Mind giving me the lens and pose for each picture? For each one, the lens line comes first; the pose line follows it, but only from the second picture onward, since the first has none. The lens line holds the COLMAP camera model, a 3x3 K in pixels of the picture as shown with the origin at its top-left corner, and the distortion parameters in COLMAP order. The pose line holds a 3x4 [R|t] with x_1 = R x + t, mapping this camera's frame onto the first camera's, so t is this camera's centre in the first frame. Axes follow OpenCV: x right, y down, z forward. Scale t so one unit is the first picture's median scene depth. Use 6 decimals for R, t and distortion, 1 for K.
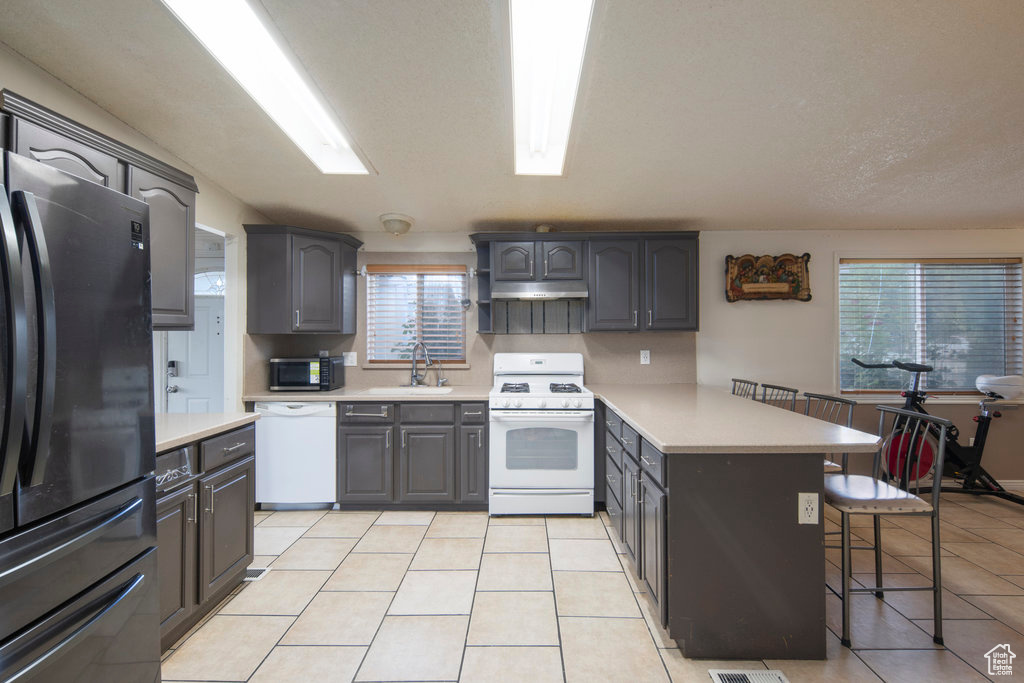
lens RADIAL K [[447.4, 0, 514.3], [0, 447.4, 328.3], [0, 0, 1]] dist [0.001518, -0.000705]
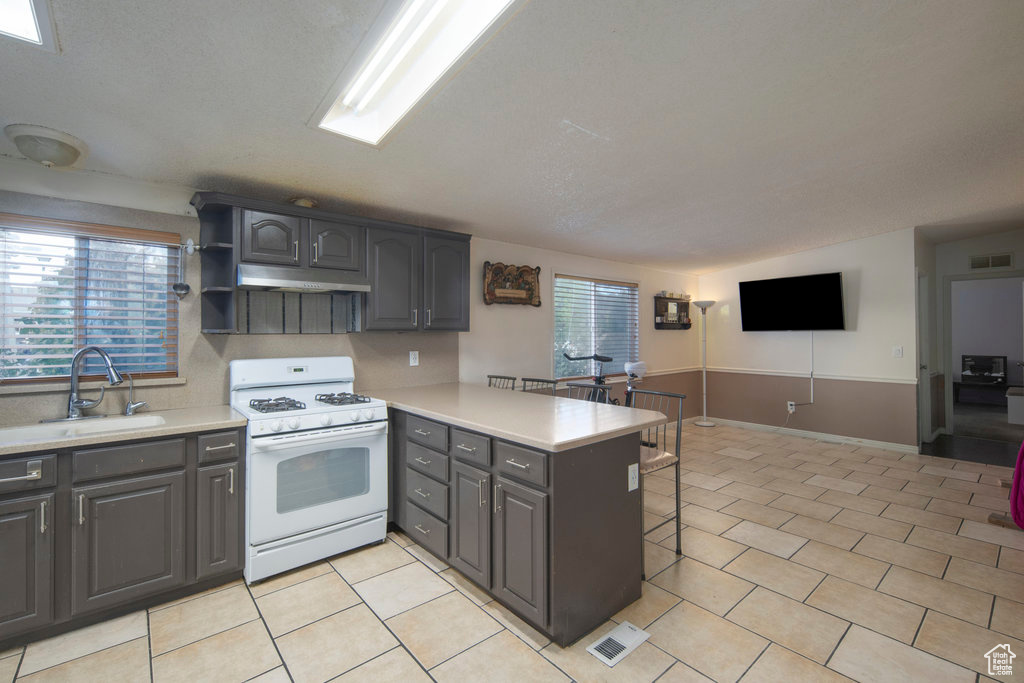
lens RADIAL K [[447.4, 0, 514.3], [0, 447.4, 328.3], [0, 0, 1]] dist [0.001518, -0.000705]
pose [[0.745556, 0.008680, 0.666387, -0.200135], [-0.007768, 0.999960, -0.004335, 0.003169], [-0.666398, -0.001945, 0.745594, 0.156991]]
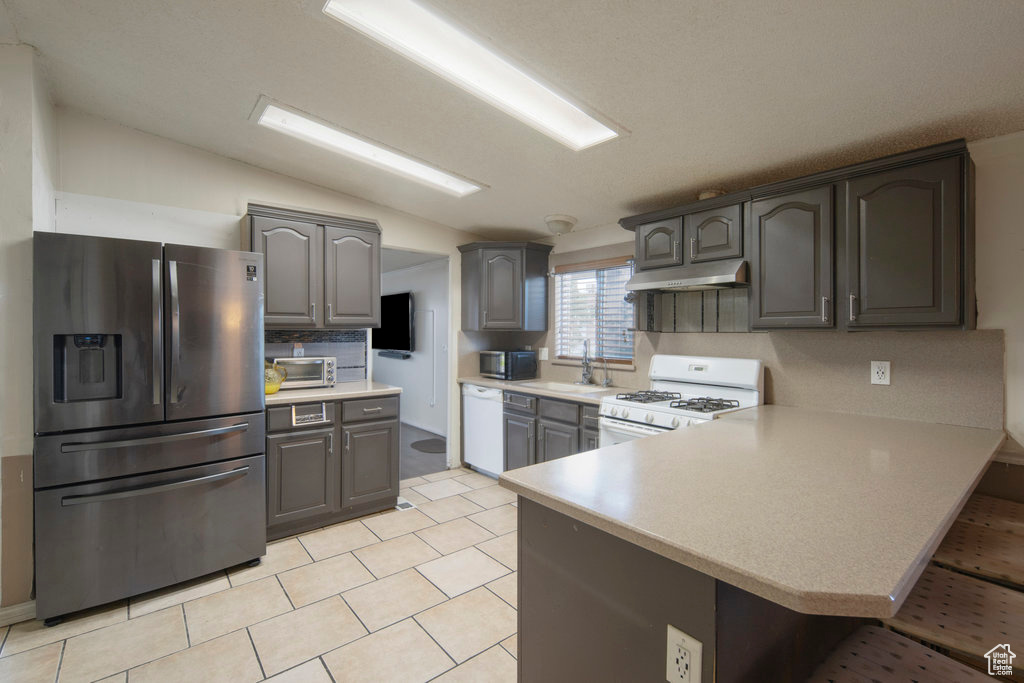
lens RADIAL K [[451.5, 0, 514.0], [0, 451.5, 334.4], [0, 0, 1]] dist [0.001098, -0.000089]
pose [[0.646873, 0.010940, -0.762519, 0.470784], [0.002888, 0.999855, 0.016794, 0.002117], [0.762592, -0.013066, 0.646748, 0.255668]]
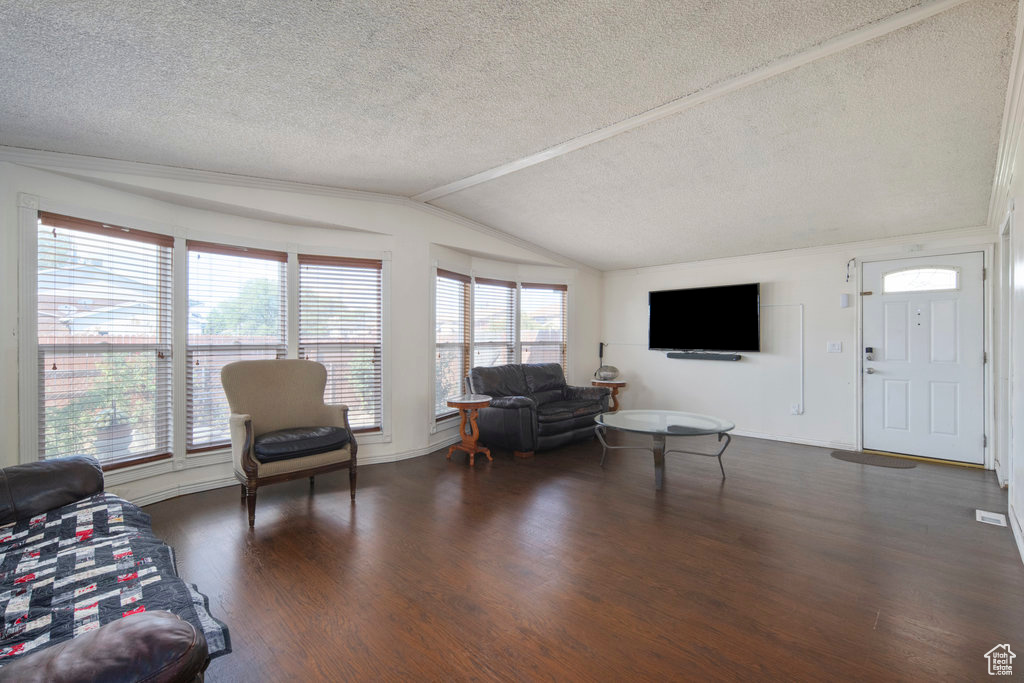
lens RADIAL K [[451.5, 0, 514.0], [0, 451.5, 334.4], [0, 0, 1]] dist [0.001098, -0.000089]
pose [[0.723081, -0.003027, -0.690756, -0.676145], [0.005499, 0.999984, 0.001374, 0.033859], [0.690741, -0.004792, 0.723086, -0.603720]]
